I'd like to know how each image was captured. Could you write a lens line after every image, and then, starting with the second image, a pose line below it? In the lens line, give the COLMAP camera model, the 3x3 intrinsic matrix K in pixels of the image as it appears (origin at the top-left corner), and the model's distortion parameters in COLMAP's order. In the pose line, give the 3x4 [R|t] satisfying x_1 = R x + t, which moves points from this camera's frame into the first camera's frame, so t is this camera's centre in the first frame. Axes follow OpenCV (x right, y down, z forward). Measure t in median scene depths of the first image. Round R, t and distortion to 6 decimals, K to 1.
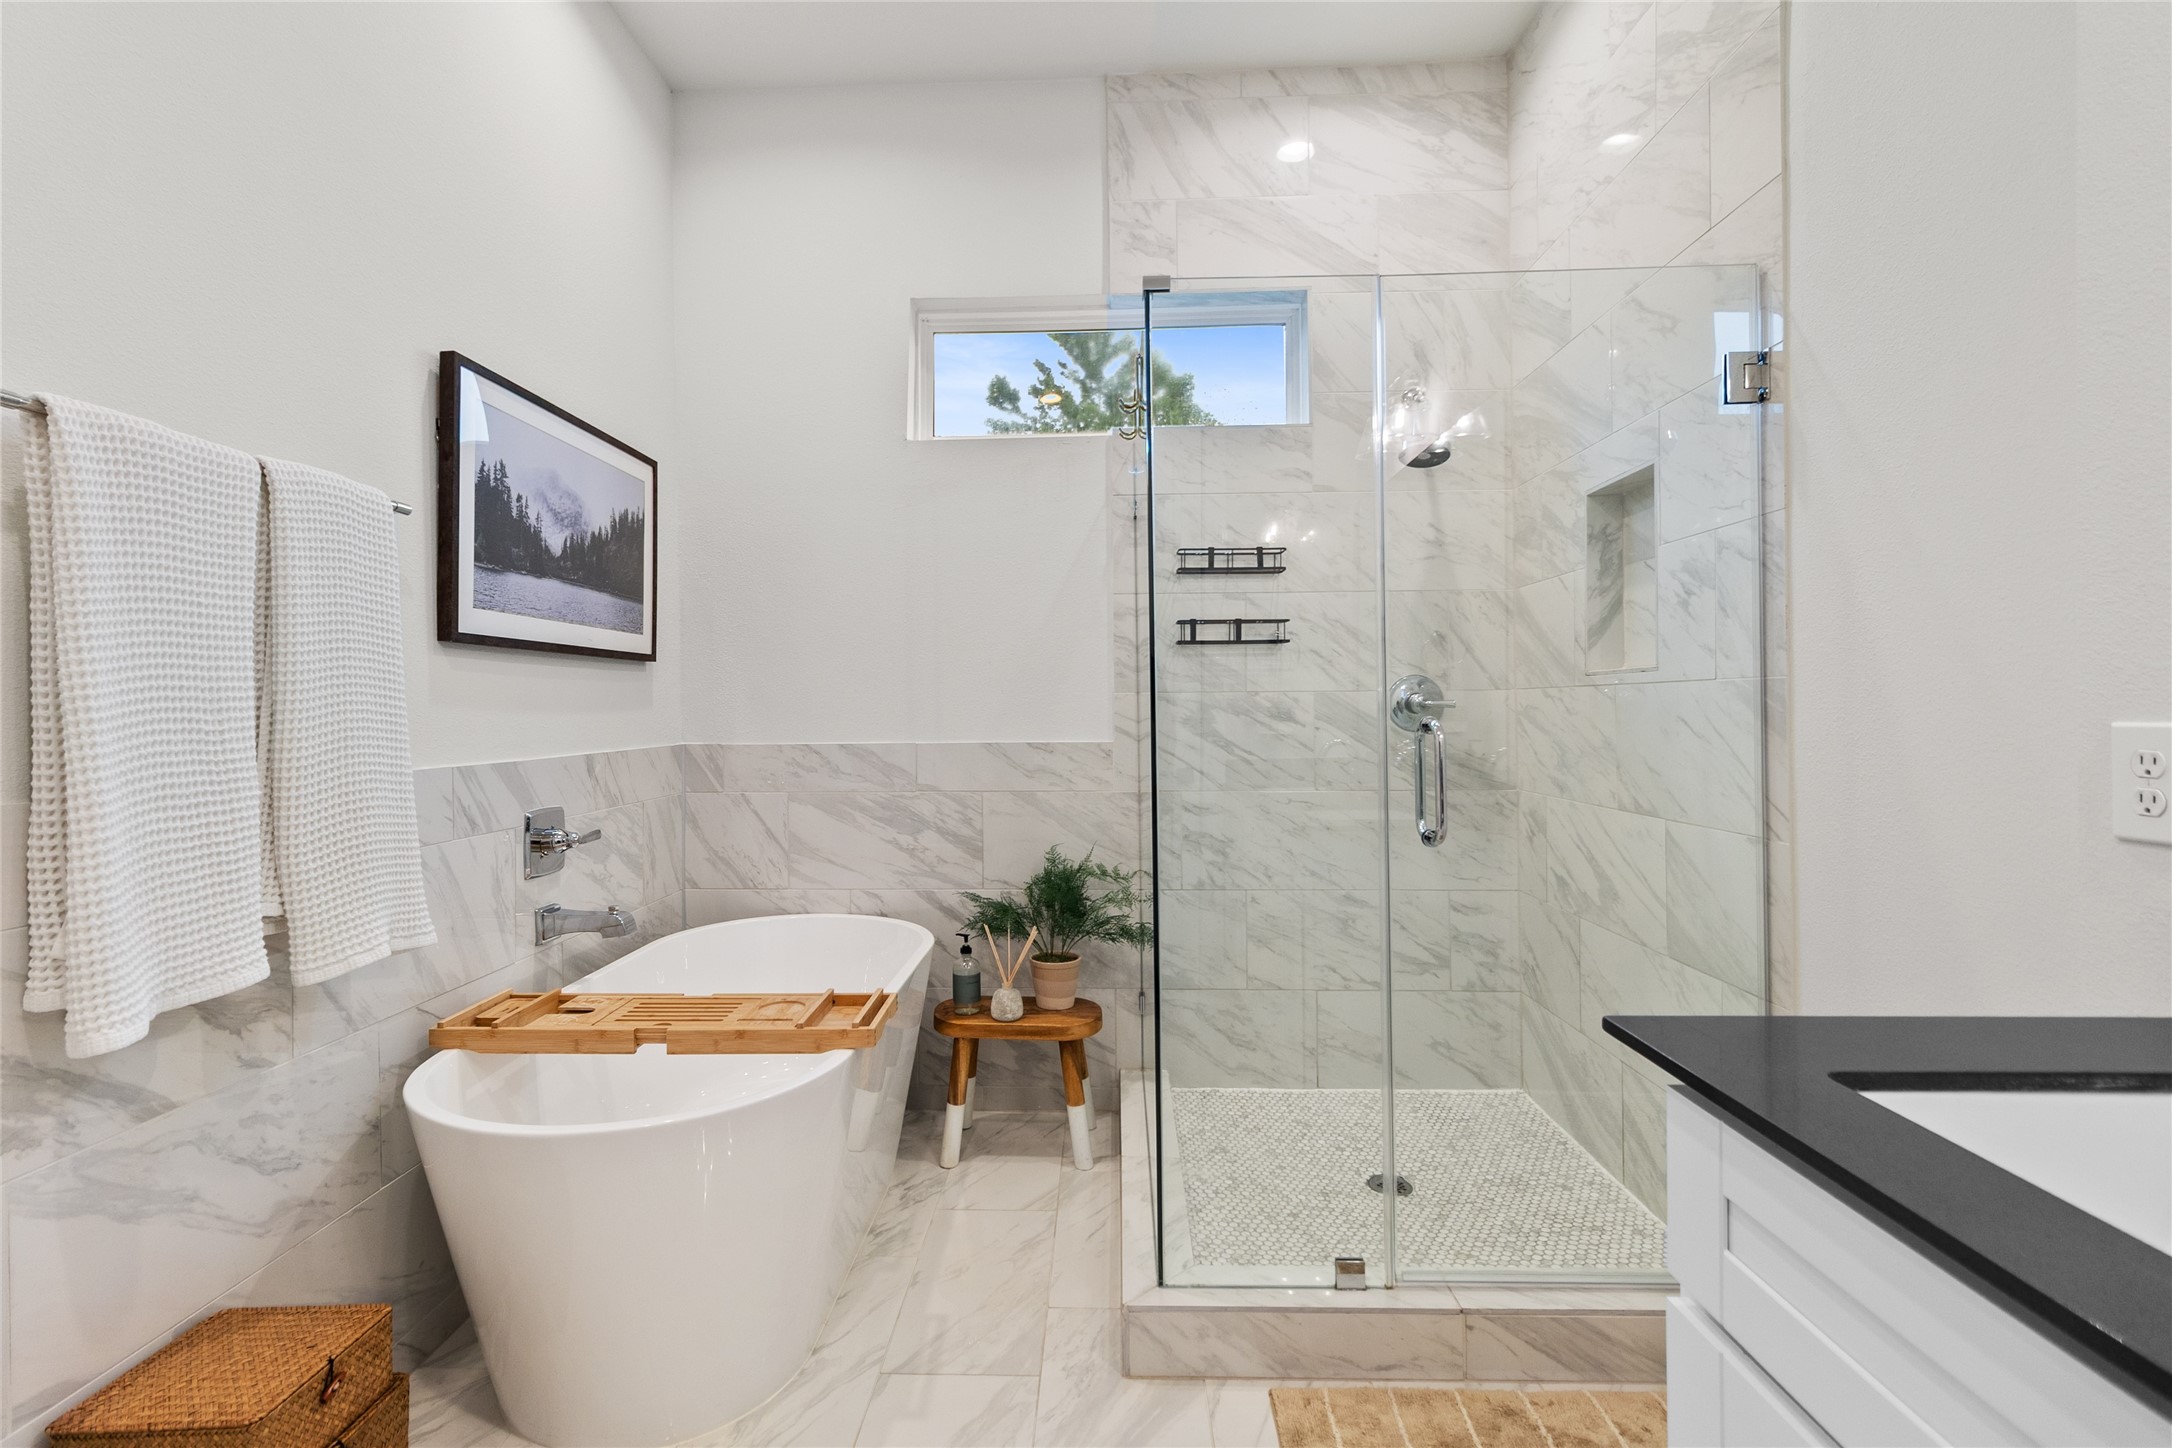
lens RADIAL K [[988.2, 0, 1065.3], [0, 988.2, 707.4], [0, 0, 1]] dist [0.001432, 0.000191]
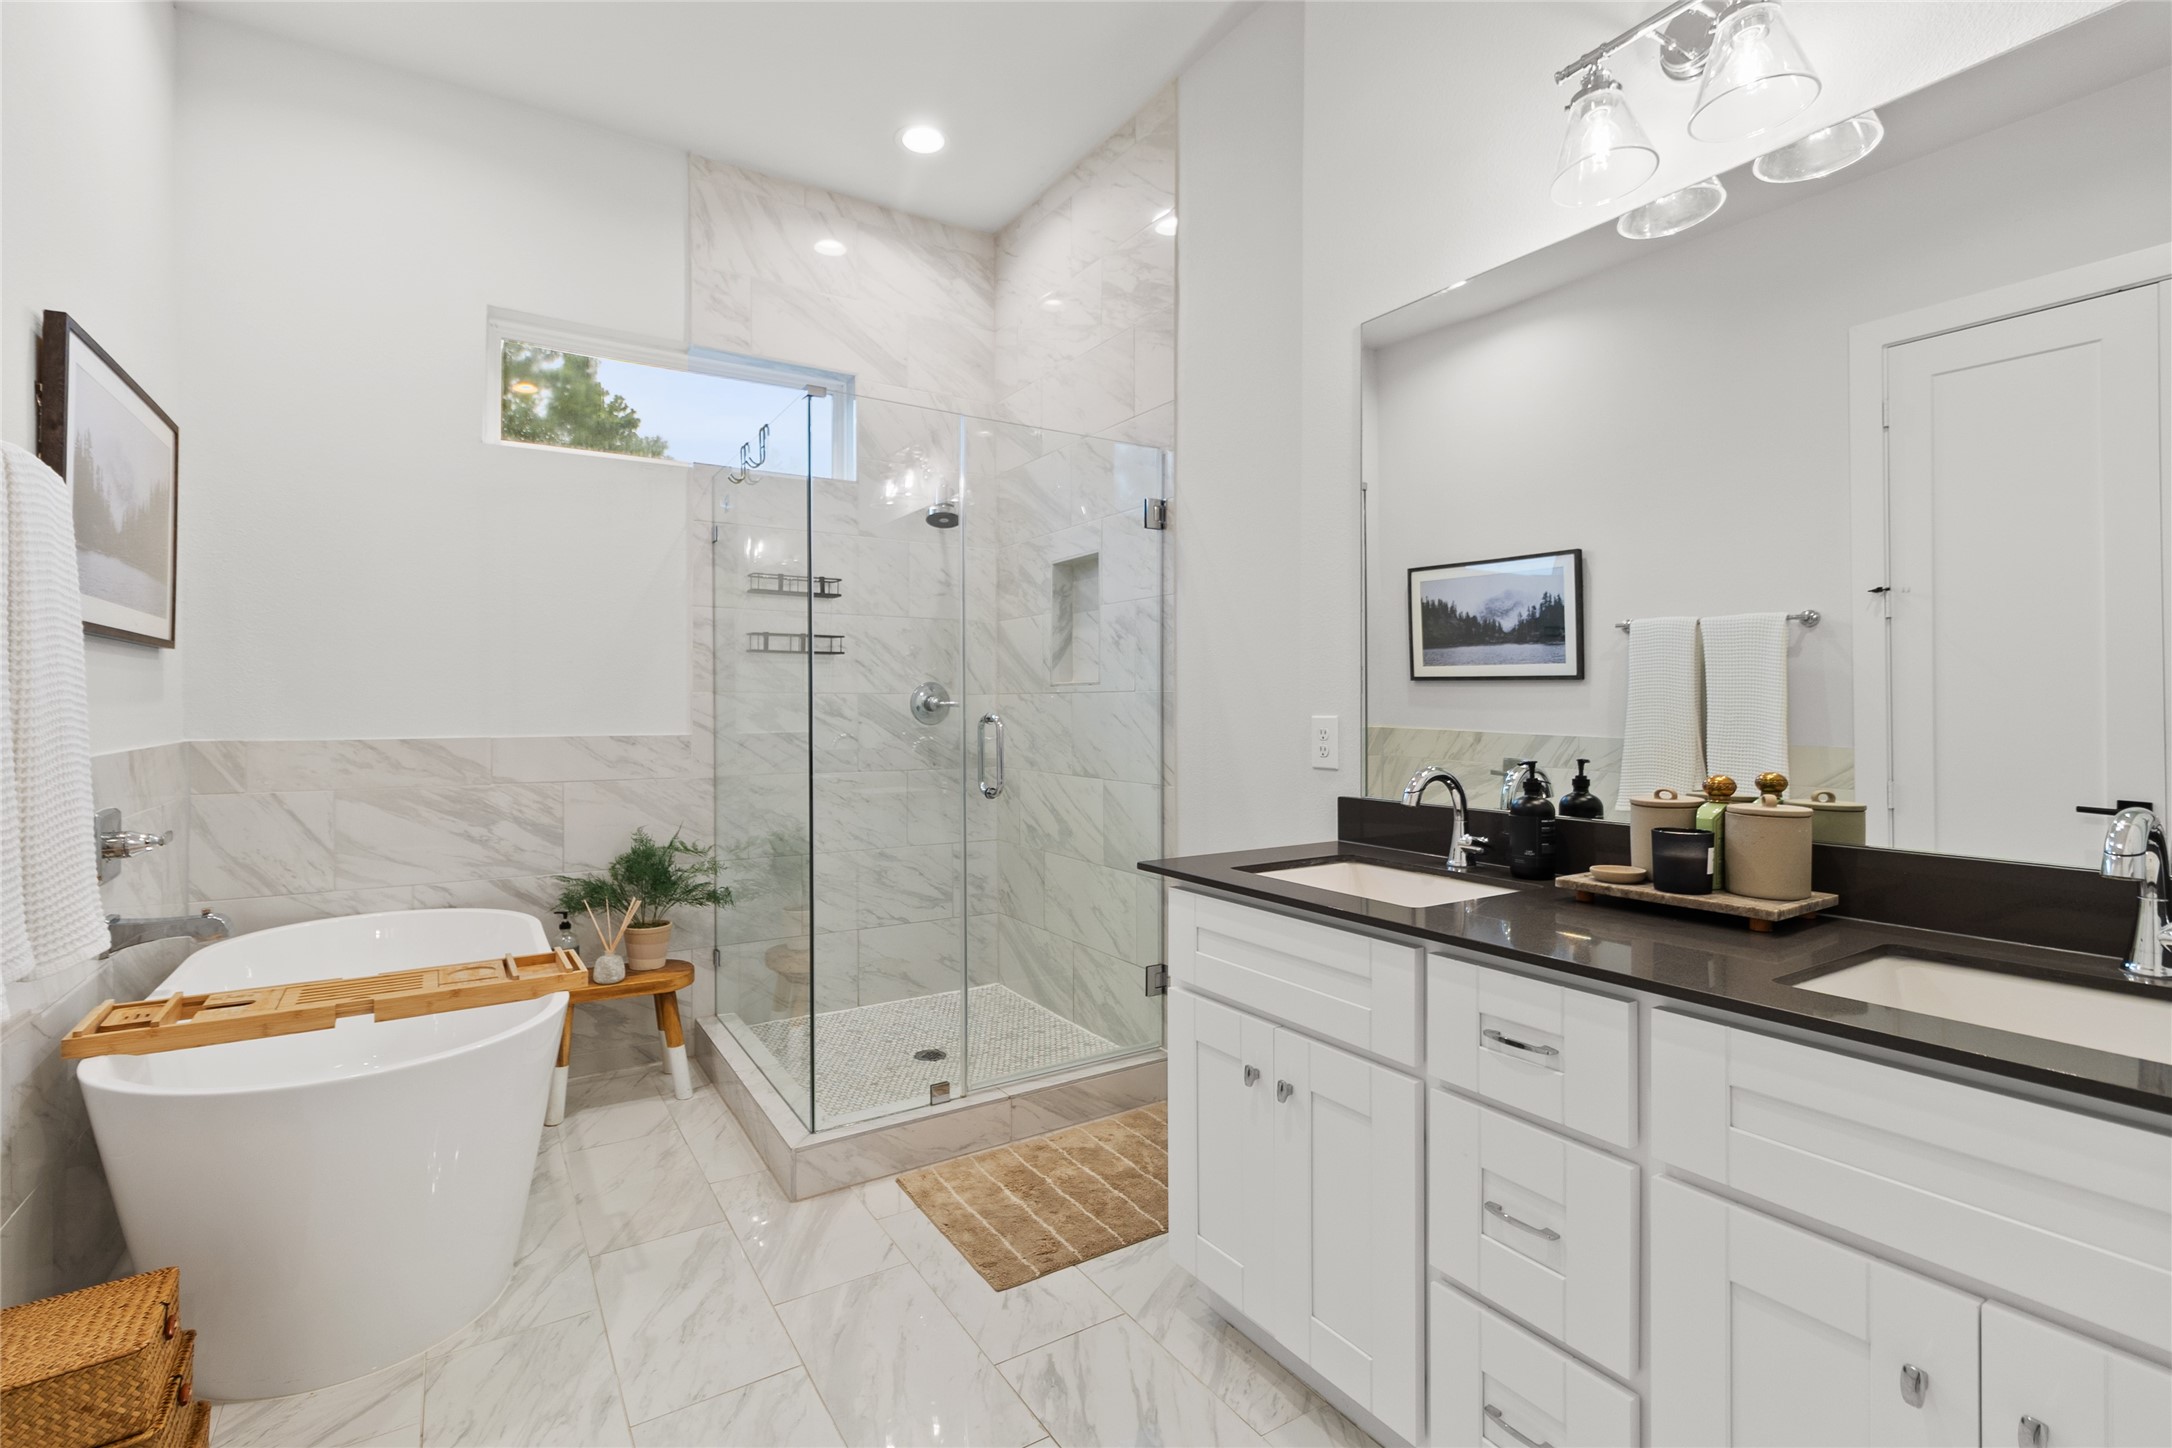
lens RADIAL K [[988.2, 0, 1065.3], [0, 988.2, 707.4], [0, 0, 1]] dist [0.001432, 0.000191]
pose [[0.826038, 0.008059, 0.563557, -0.292804], [-0.008360, 0.999963, -0.002047, 0.002486], [-0.563553, -0.003020, 0.826075, -0.235063]]
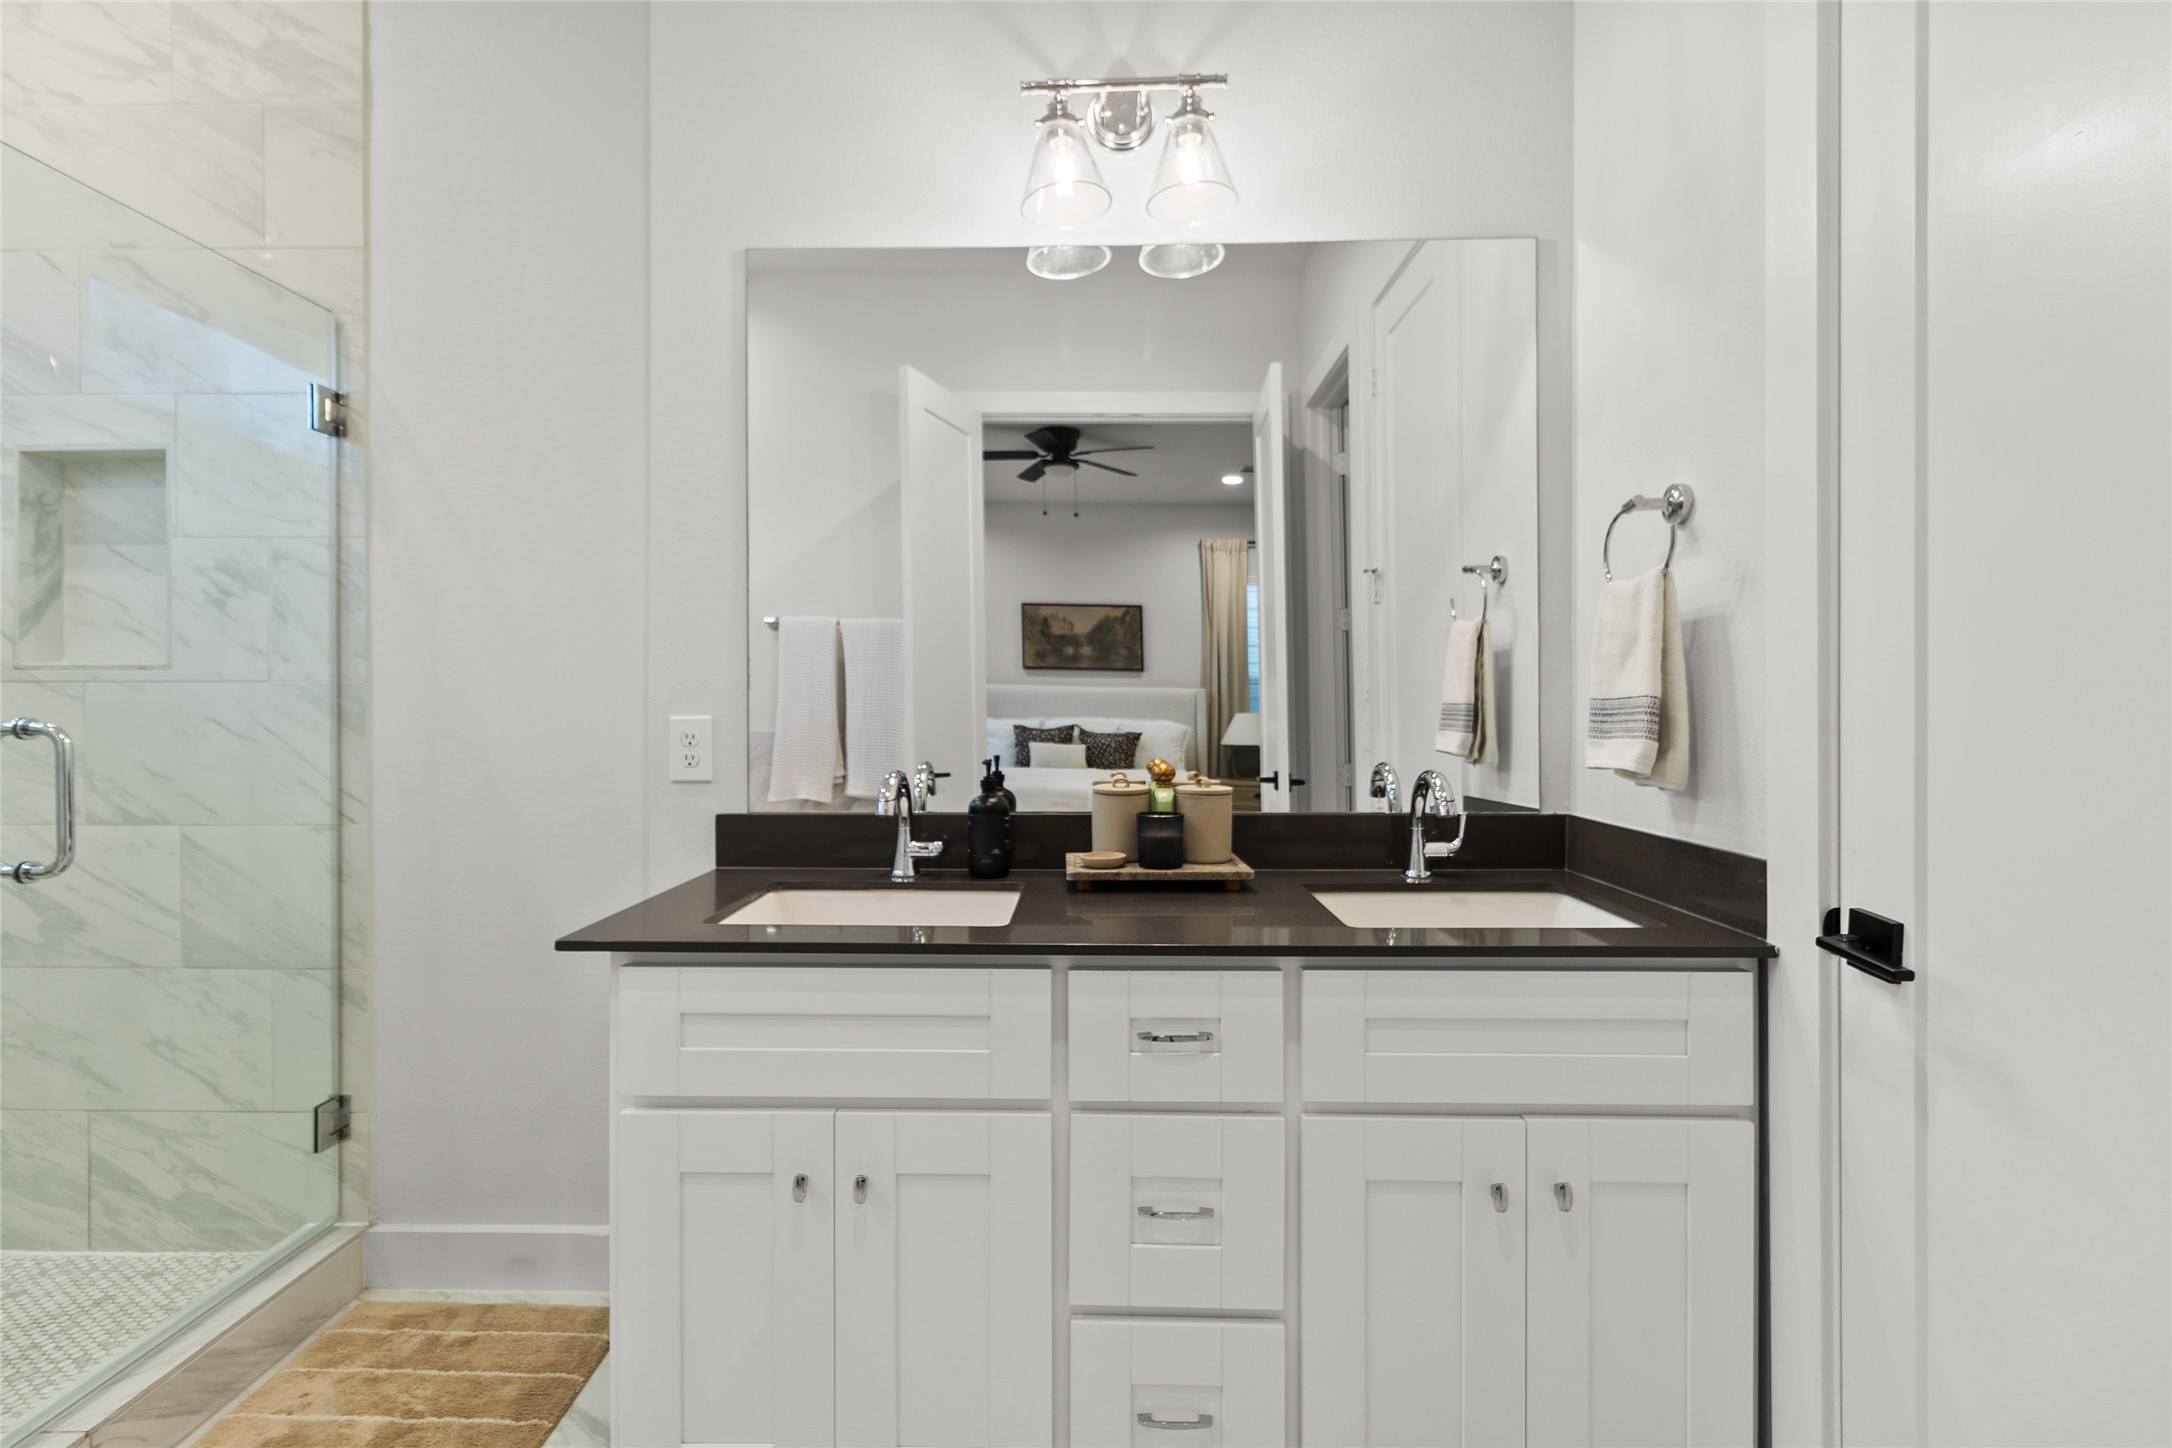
lens RADIAL K [[988.2, 0, 1065.3], [0, 988.2, 707.4], [0, 0, 1]] dist [0.001432, 0.000191]
pose [[-0.025515, 0.005570, 0.999659, -0.327919], [-0.001076, 0.999984, -0.005599, 0.003567], [-0.999674, -0.001218, -0.025509, 0.149049]]
